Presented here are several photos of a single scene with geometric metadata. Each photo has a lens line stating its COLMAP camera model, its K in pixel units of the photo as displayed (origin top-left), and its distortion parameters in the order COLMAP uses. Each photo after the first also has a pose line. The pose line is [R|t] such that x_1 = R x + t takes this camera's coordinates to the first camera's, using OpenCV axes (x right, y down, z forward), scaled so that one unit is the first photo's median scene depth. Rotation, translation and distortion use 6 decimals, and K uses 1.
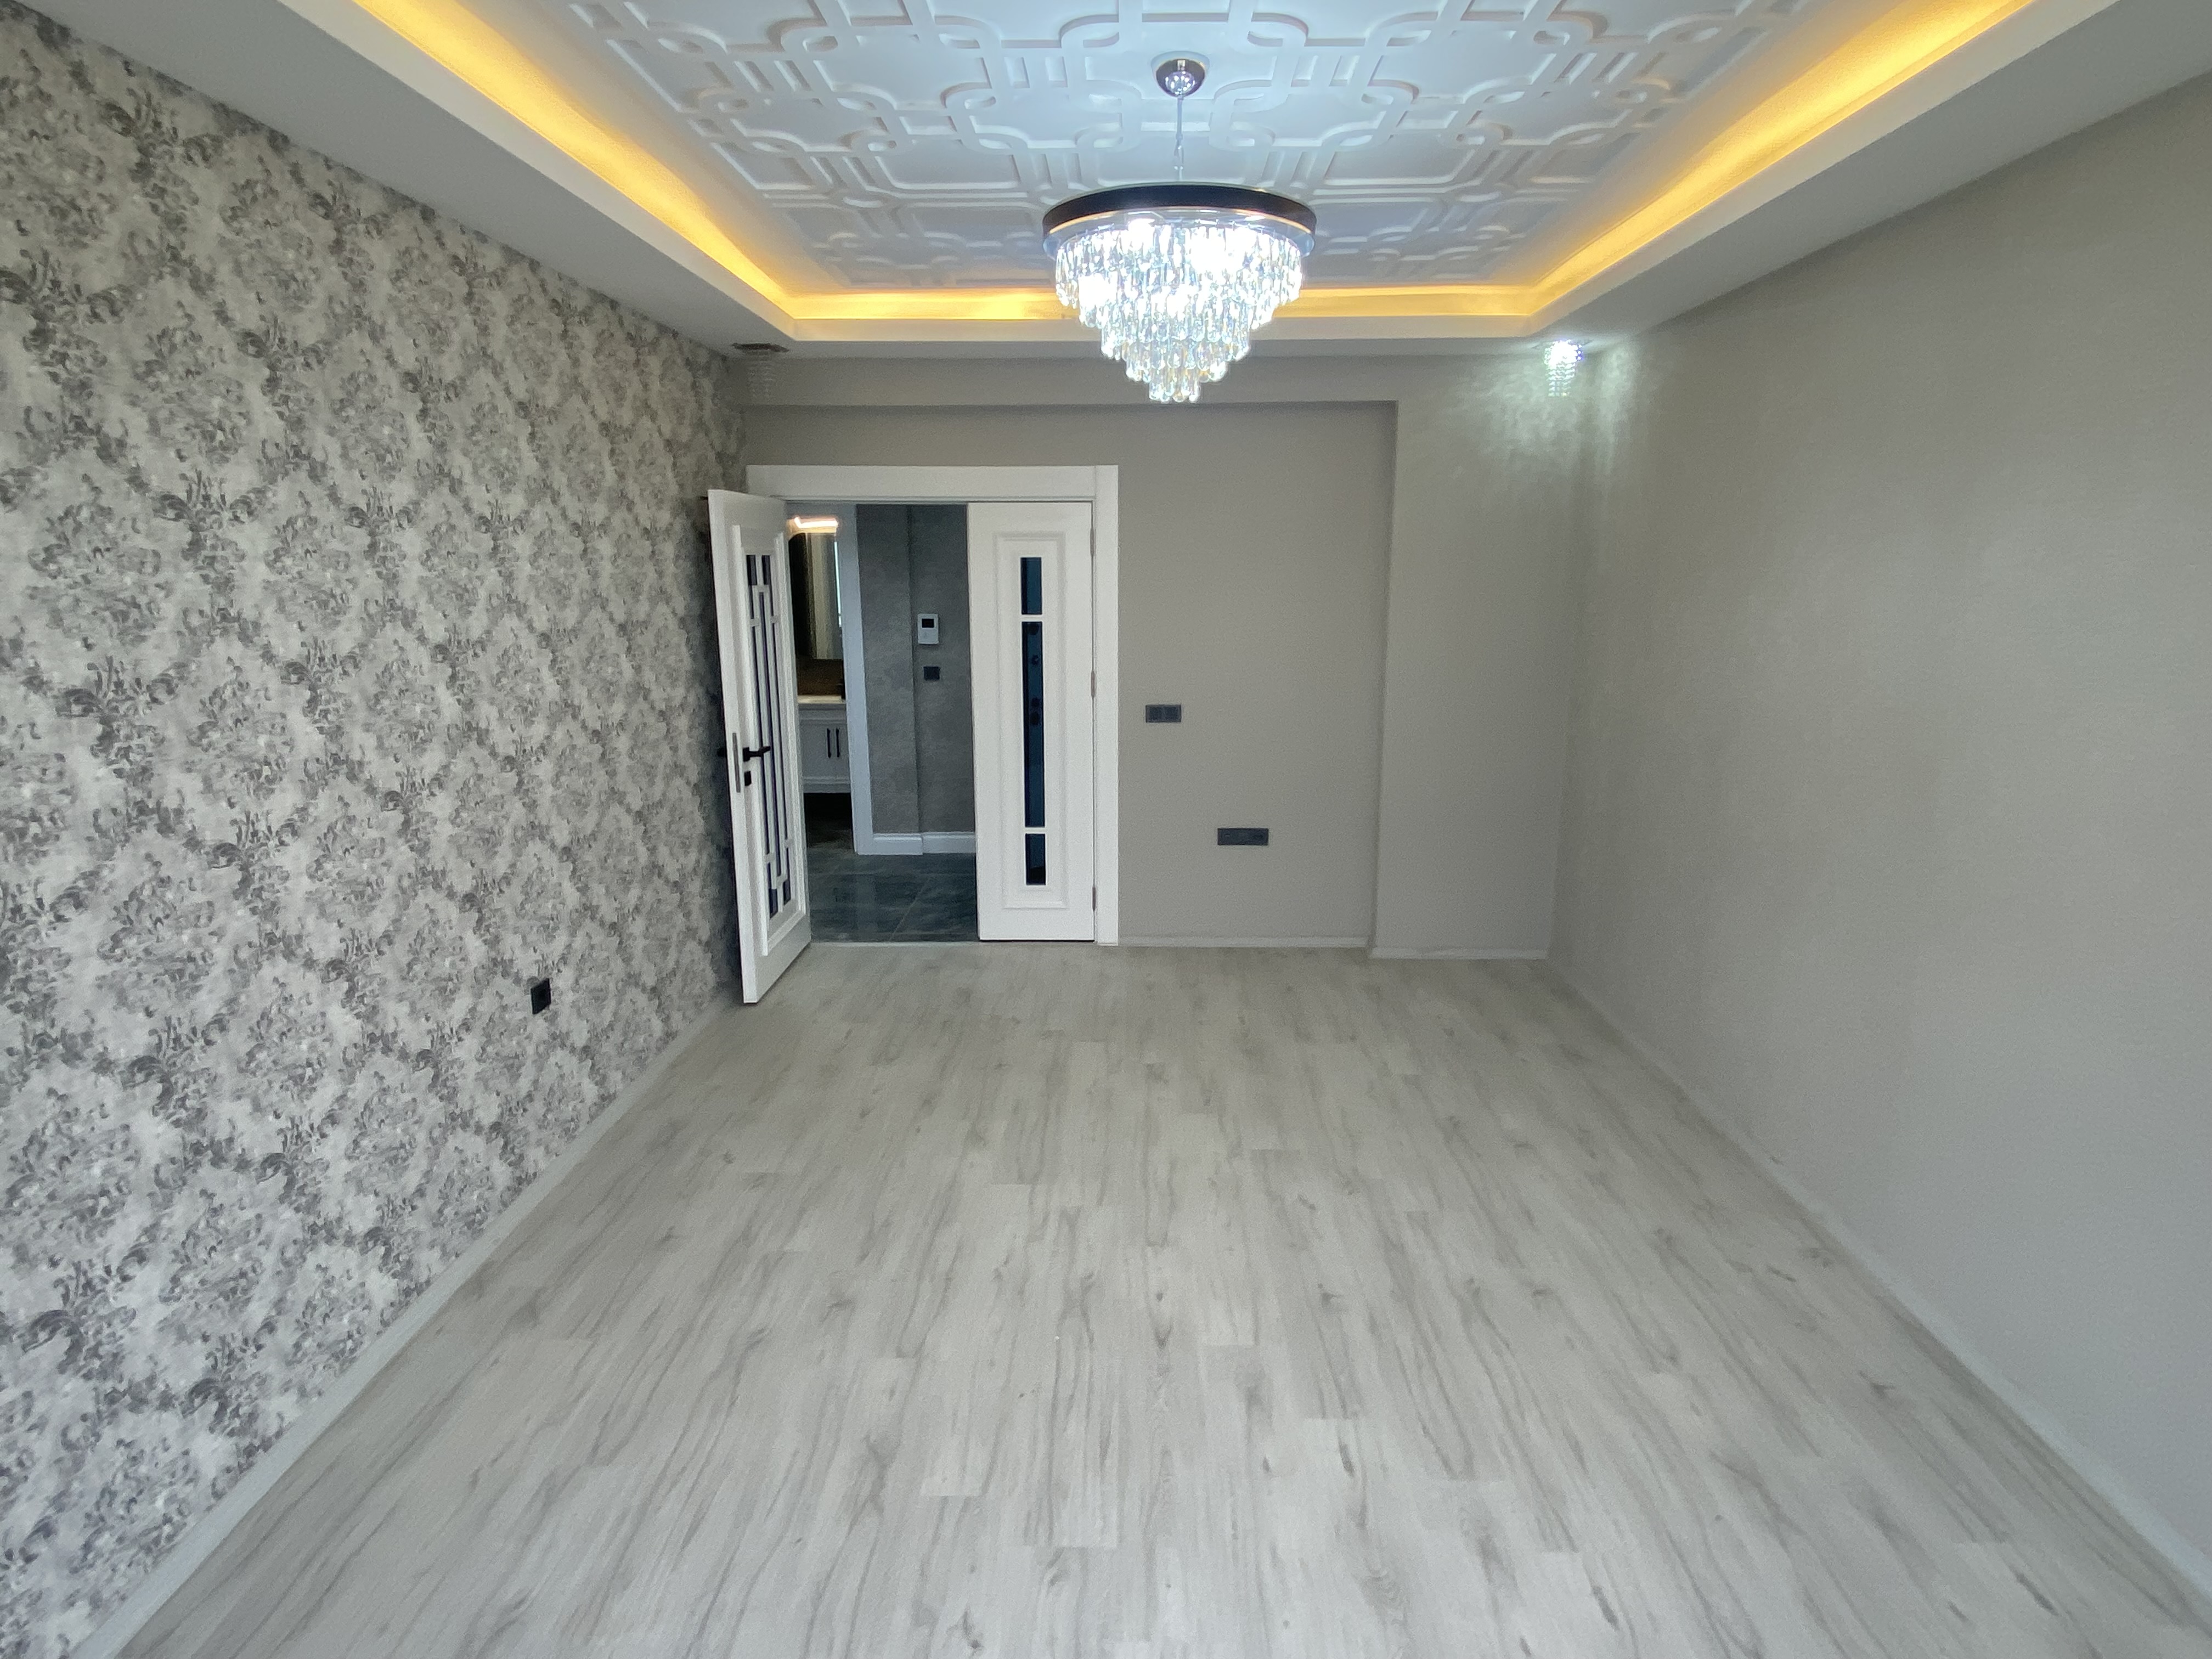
lens RADIAL K [[1218.1, 0, 1110.8], [0, 1218.1, 818.3], [0, 0, 1]] dist [0.053482, -0.055631]
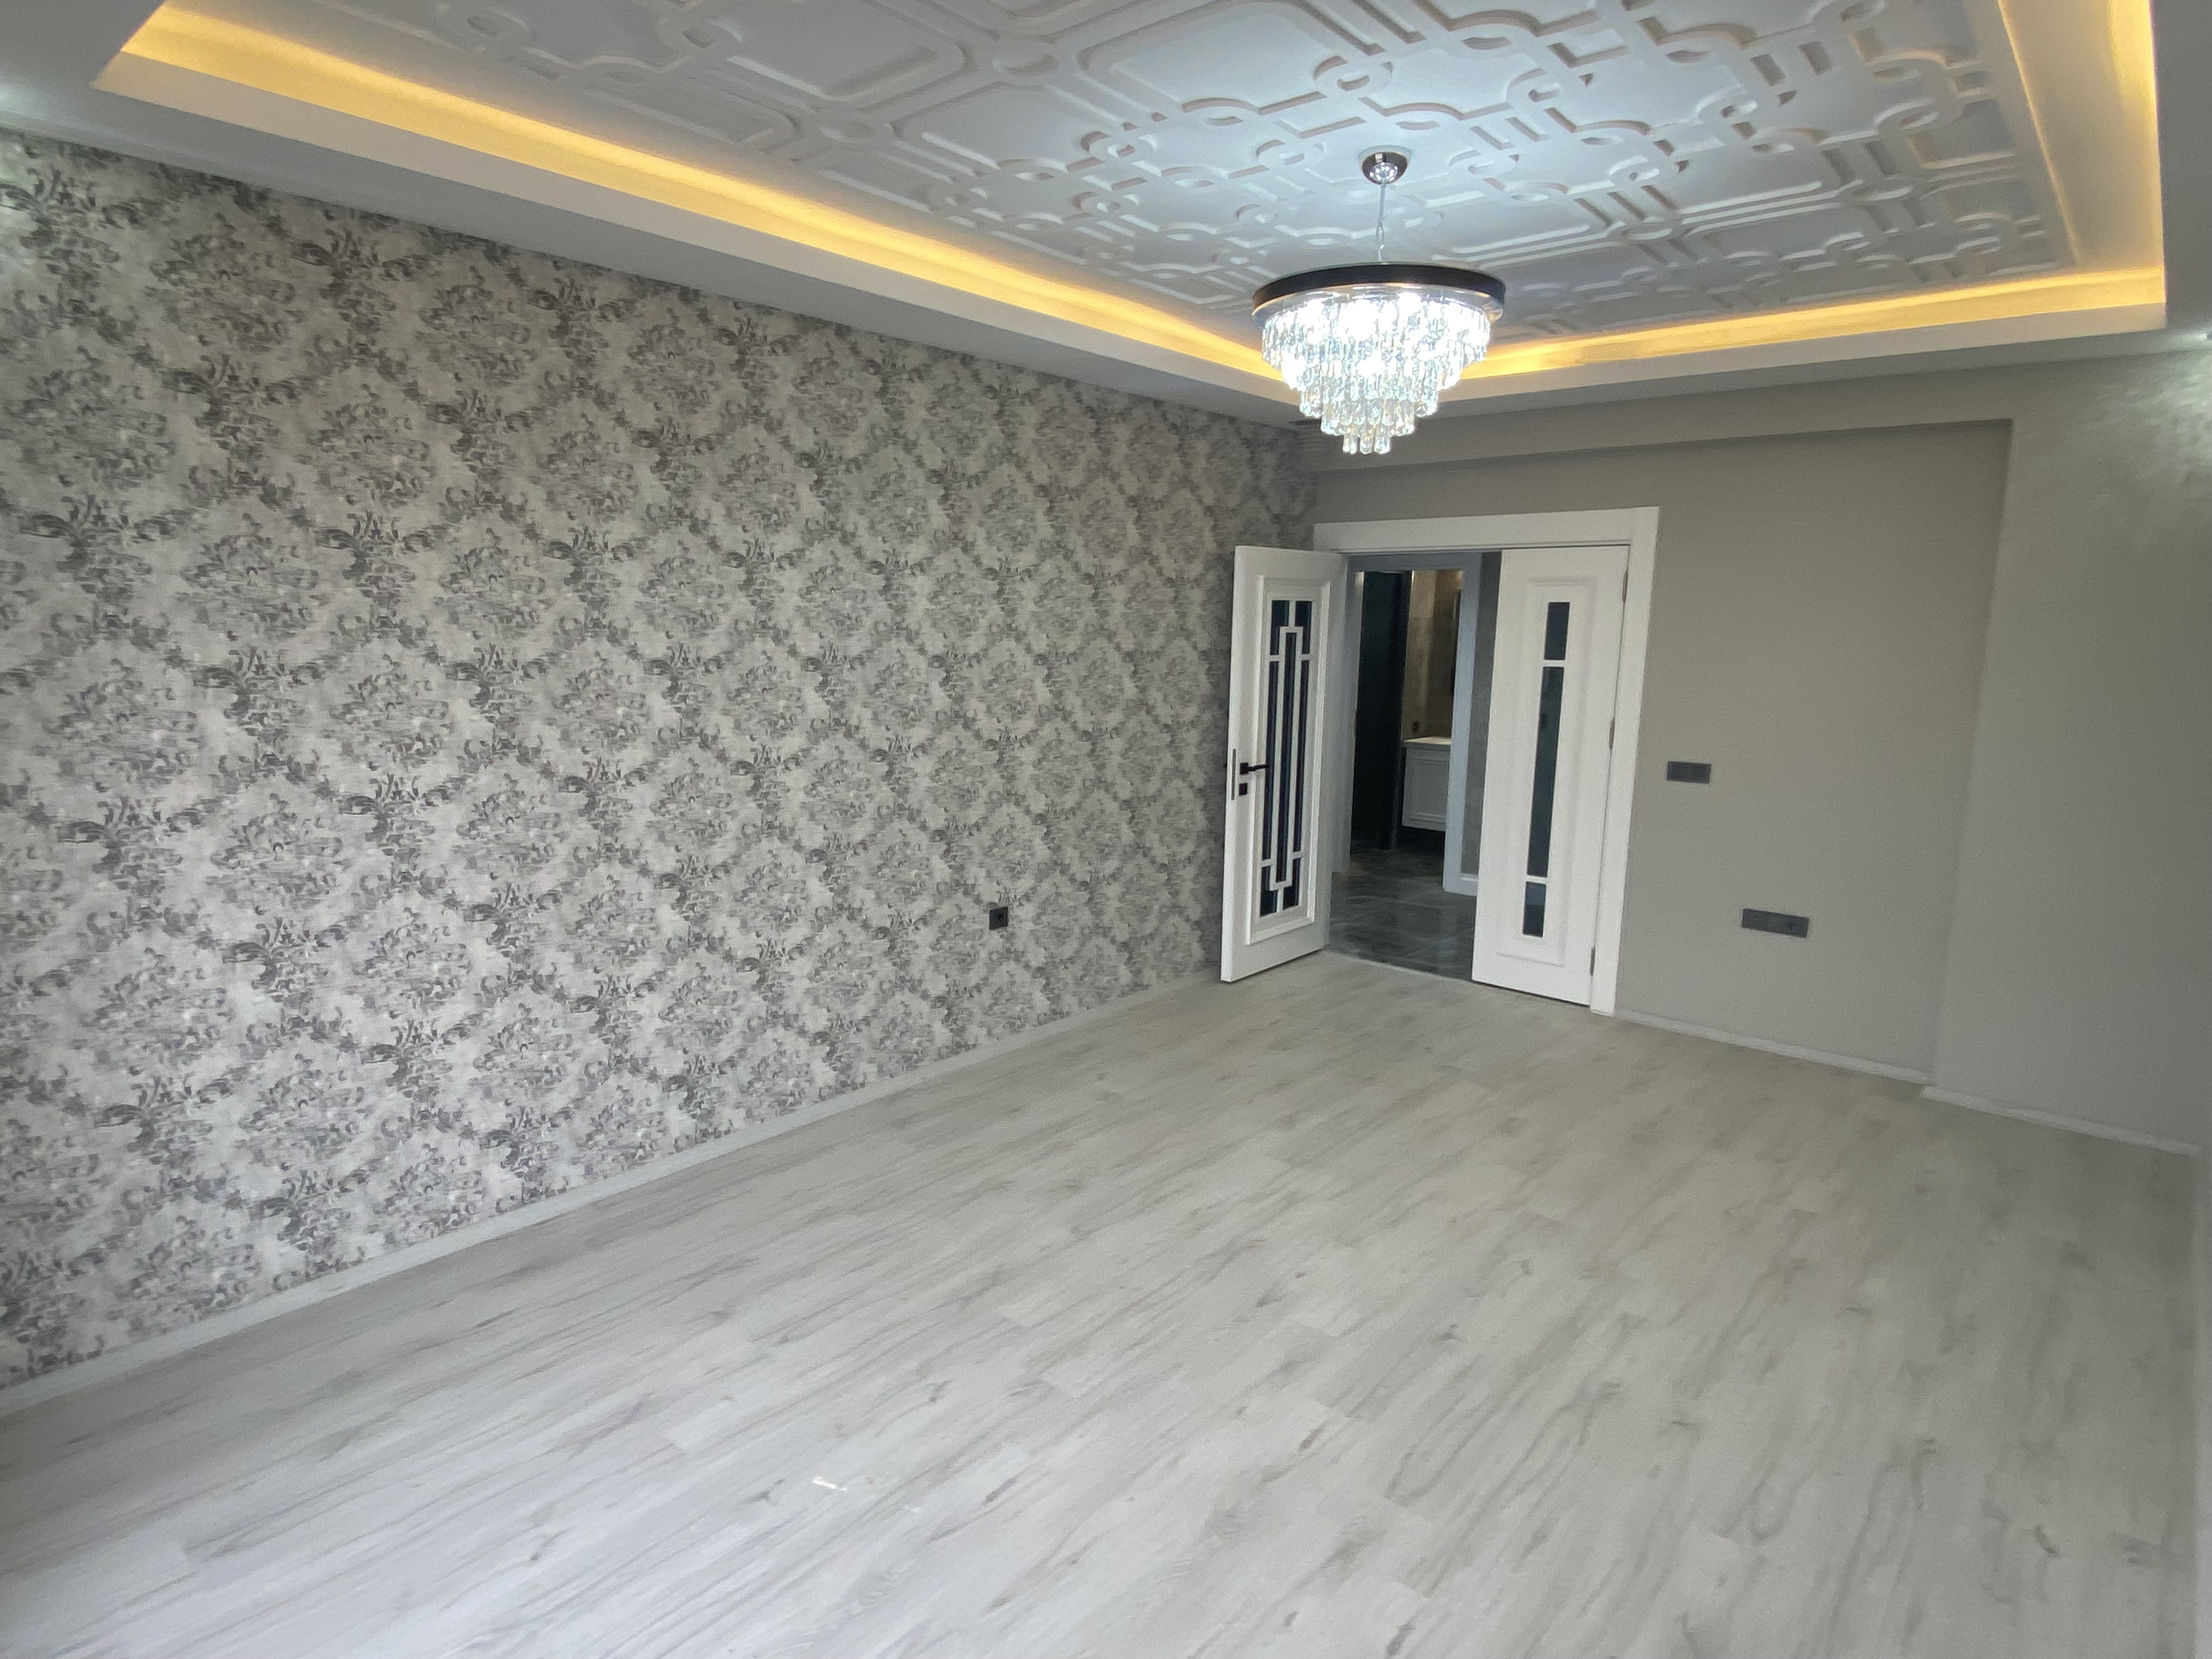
lens RADIAL K [[1226.4, 0, 1109.8], [0, 1226.4, 820.1], [0, 0, 1]] dist [0.088000, -0.096081]
pose [[0.770801, 0.119856, -0.625700, 0.567406], [-0.147320, 0.989057, 0.007975, 0.010396], [0.619809, 0.086031, 0.780023, 0.011220]]
